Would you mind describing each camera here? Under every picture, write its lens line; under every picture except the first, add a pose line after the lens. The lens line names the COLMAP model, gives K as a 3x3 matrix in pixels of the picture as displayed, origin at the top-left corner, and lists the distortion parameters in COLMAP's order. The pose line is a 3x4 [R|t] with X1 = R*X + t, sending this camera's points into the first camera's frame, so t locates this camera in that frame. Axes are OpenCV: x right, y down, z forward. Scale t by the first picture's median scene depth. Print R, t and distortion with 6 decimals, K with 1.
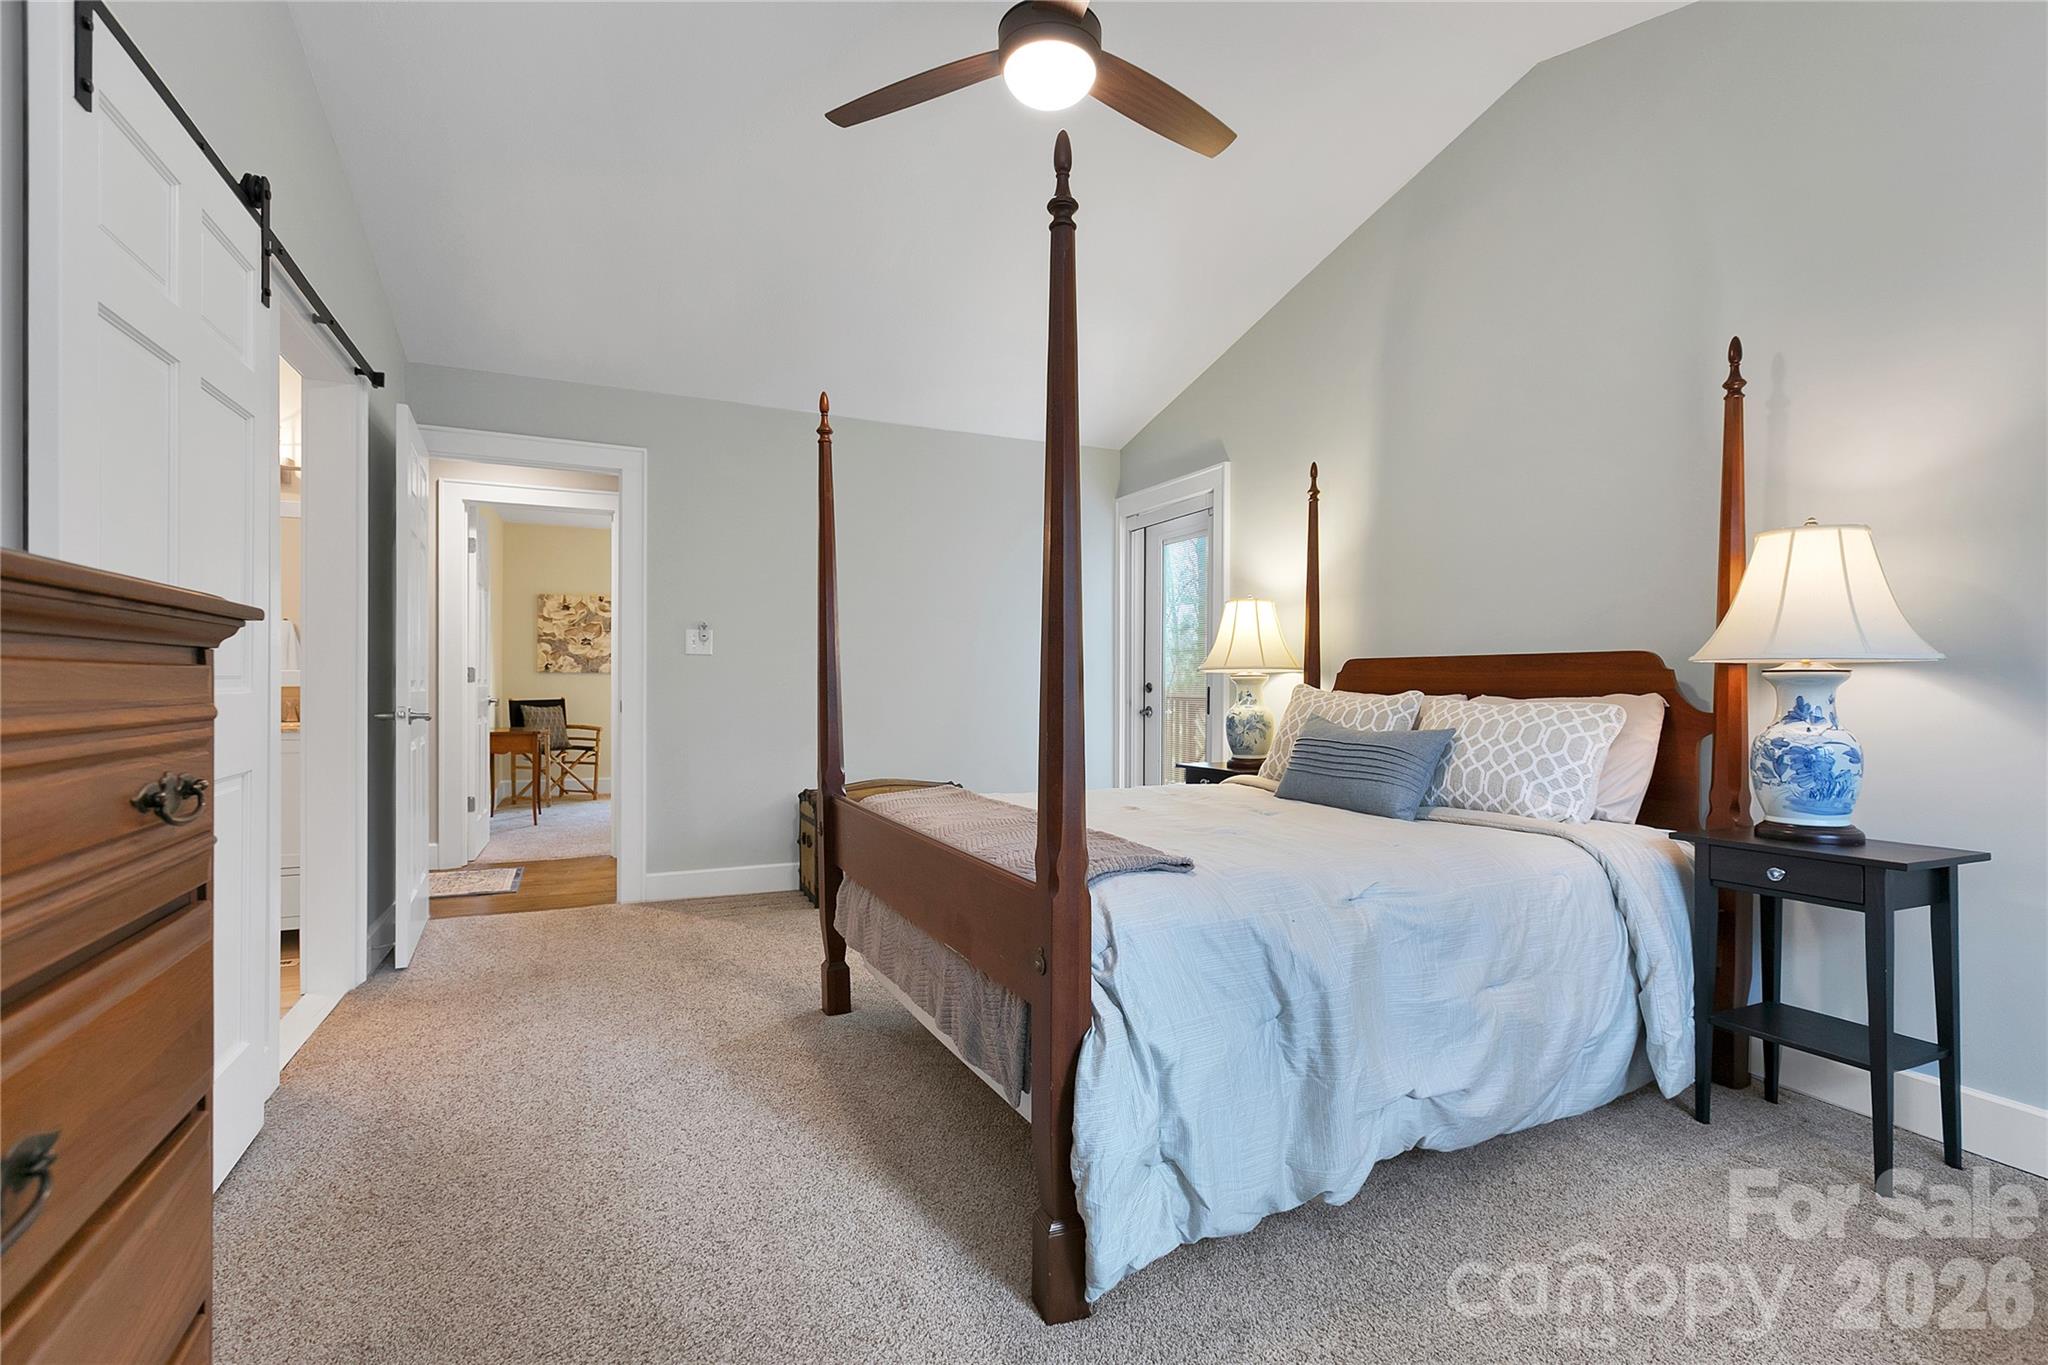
lens RADIAL K [[929.2, 0, 1015.6], [0, 929.2, 685.1], [0, 0, 1]] dist [0.002505, 0.000412]
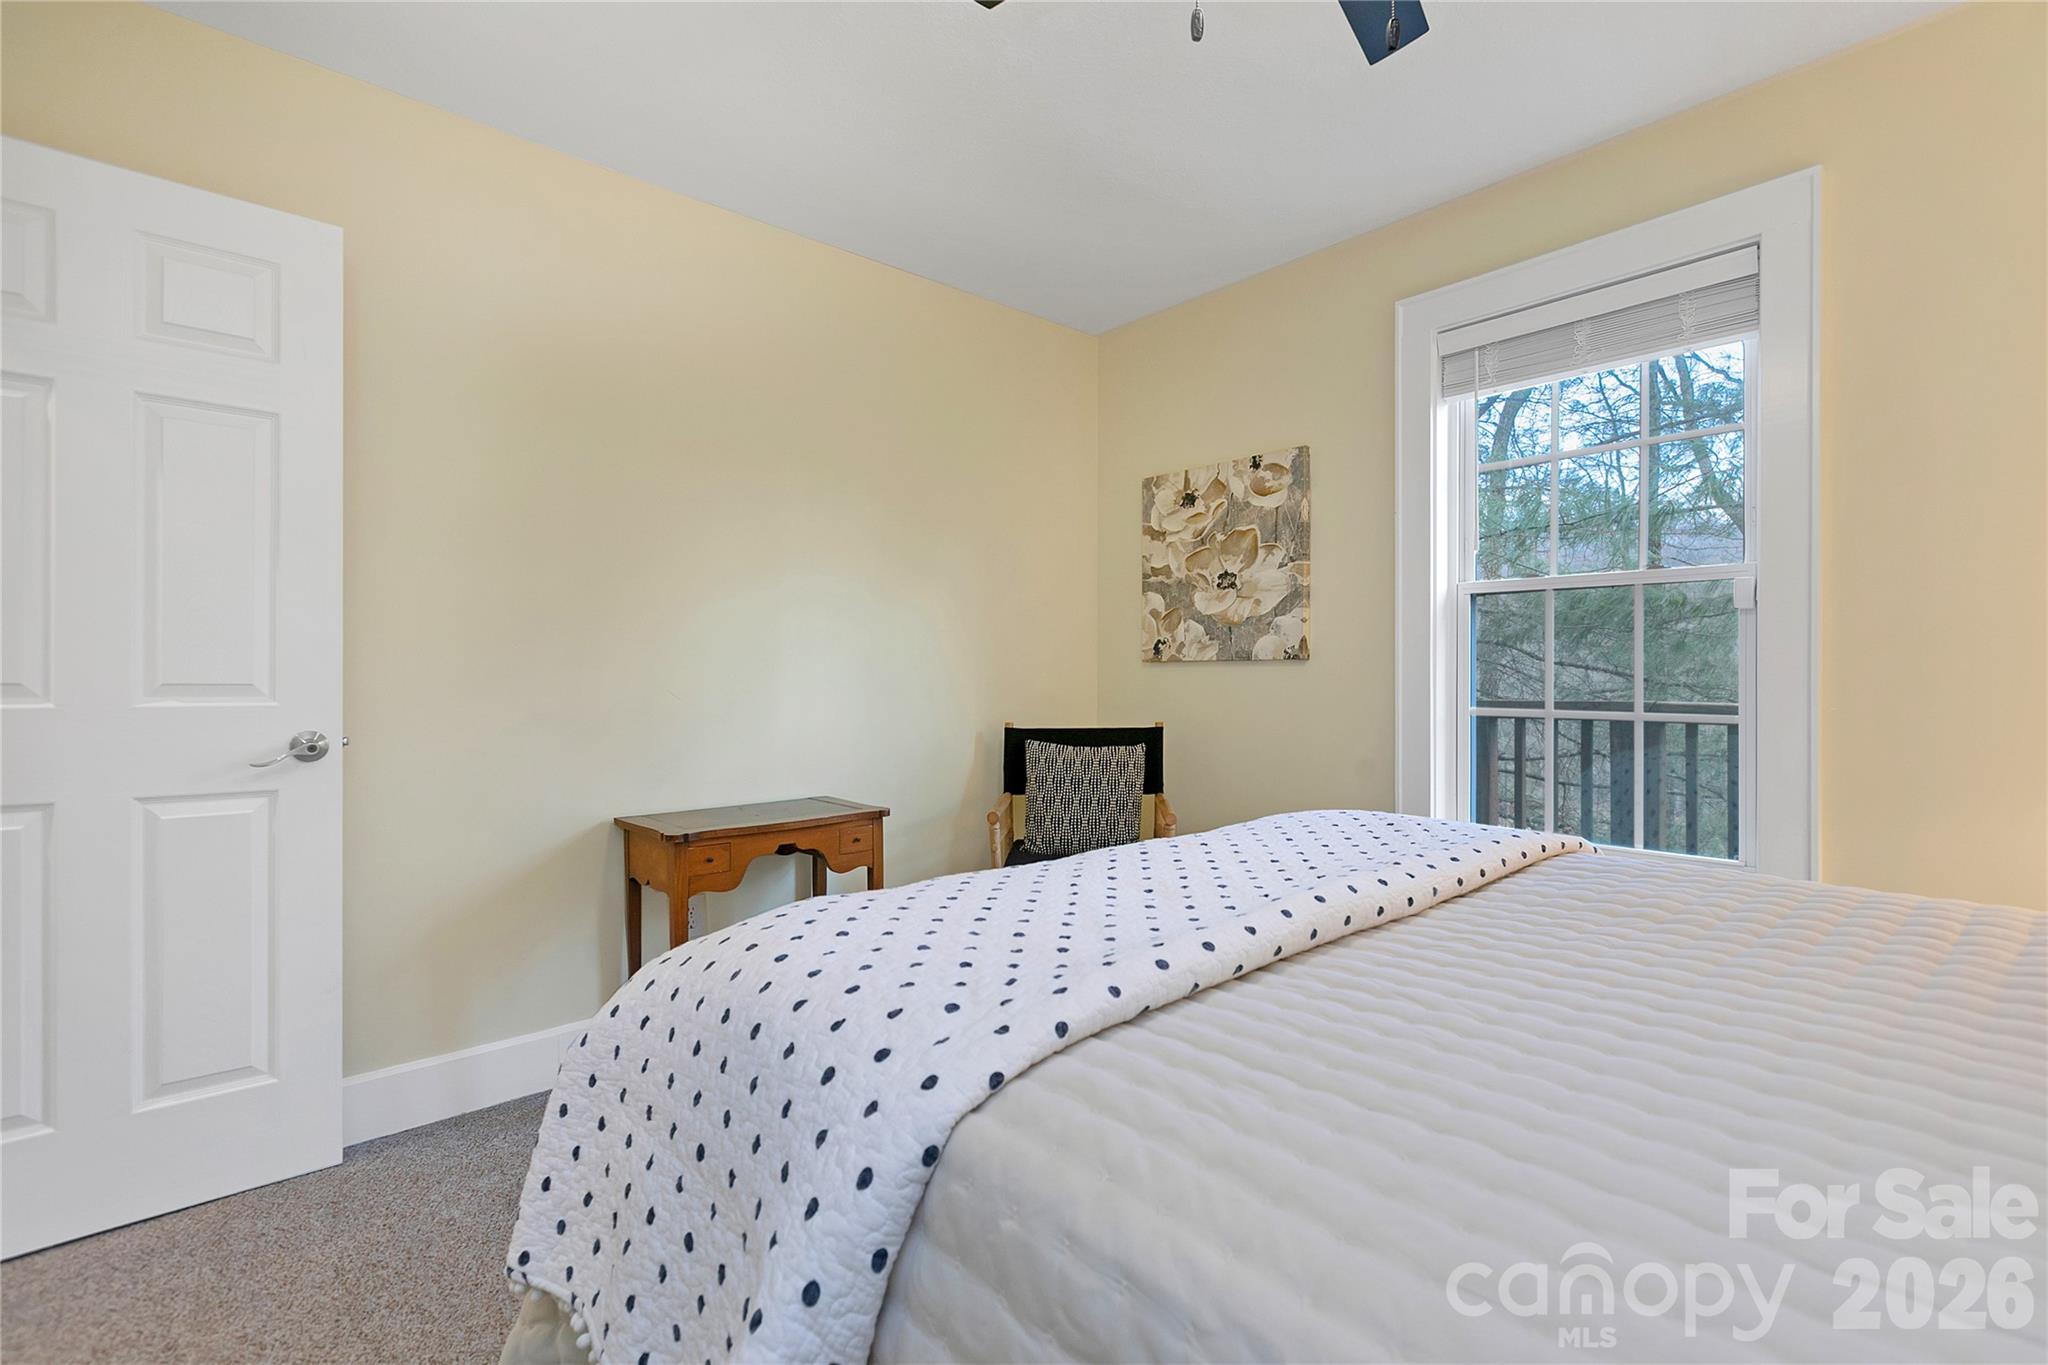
lens RADIAL K [[929.2, 0, 1027.7], [0, 929.2, 673.4], [0, 0, 1]] dist [0.002505, 0.000412]
pose [[0.298361, -0.005776, -0.954436, -0.120553], [-0.005384, 0.999956, -0.007735, -0.004745], [0.954438, 0.007446, 0.298317, 0.816719]]
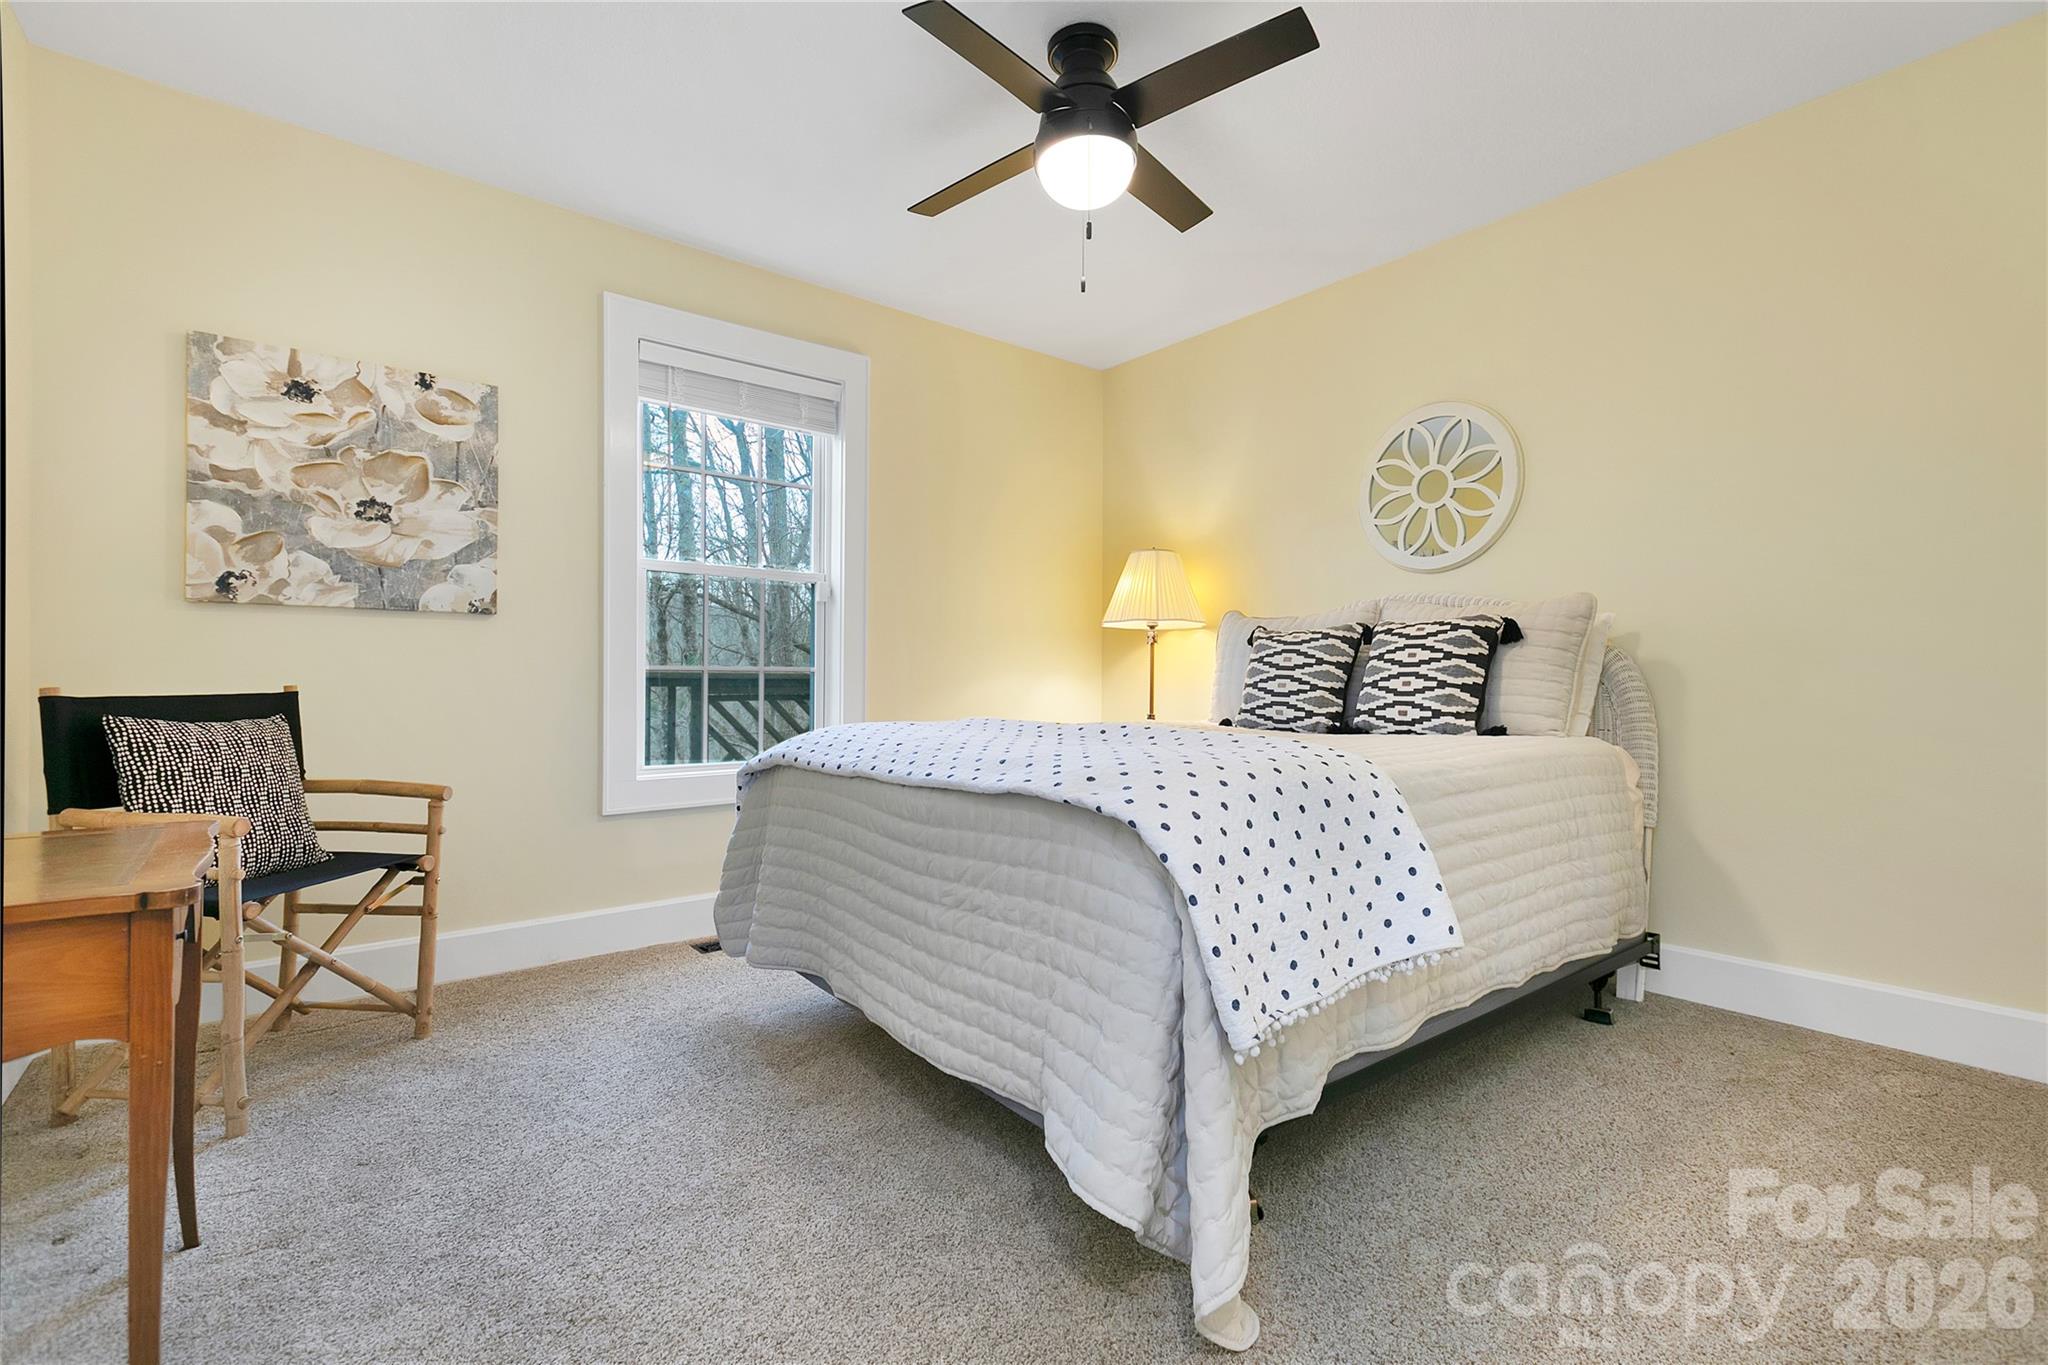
lens RADIAL K [[929.2, 0, 1035.8], [0, 929.2, 686.2], [0, 0, 1]] dist [0.002505, 0.000412]
pose [[0.965841, -0.002206, 0.259126, -0.332195], [0.003199, 0.999989, -0.003411, 0.014490], [-0.259116, 0.004123, 0.965837, 0.648179]]
